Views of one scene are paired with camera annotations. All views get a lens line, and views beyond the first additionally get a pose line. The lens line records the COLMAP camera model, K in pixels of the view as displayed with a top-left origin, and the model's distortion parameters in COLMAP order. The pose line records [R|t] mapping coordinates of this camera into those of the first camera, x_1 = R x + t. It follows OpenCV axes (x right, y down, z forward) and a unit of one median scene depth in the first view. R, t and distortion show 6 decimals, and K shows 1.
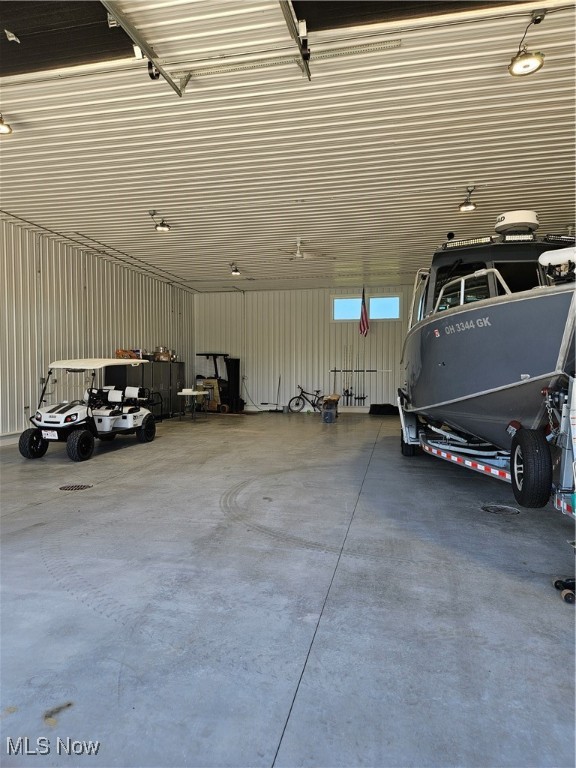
lens RADIAL K [[524.6, 0, 291.5], [0, 524.6, 384.9], [0, 0, 1]] dist [0.047240, -0.012241]
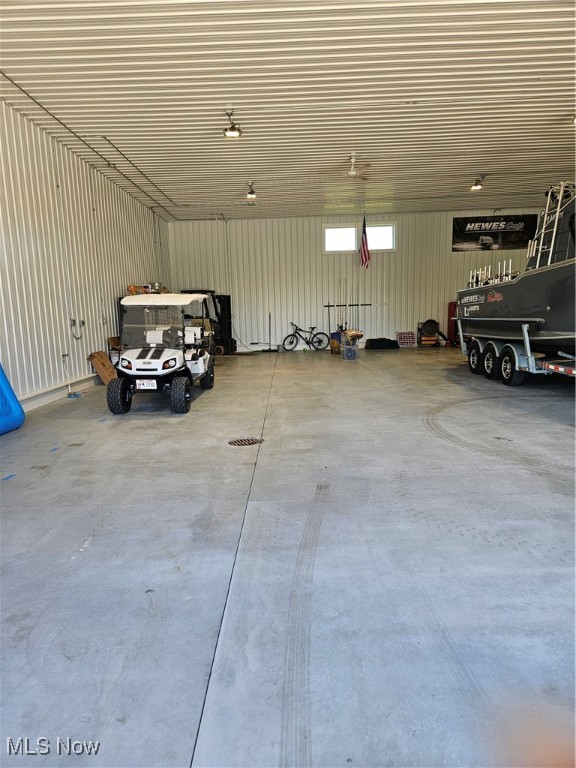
lens RADIAL K [[524.6, 0, 285.3], [0, 524.6, 388.1], [0, 0, 1]] dist [0.047240, -0.012241]
pose [[0.979613, -0.057794, 0.192402, -0.240671], [0.034562, 0.991930, 0.121985, 0.002912], [-0.197899, -0.112849, 0.973705, 0.082743]]
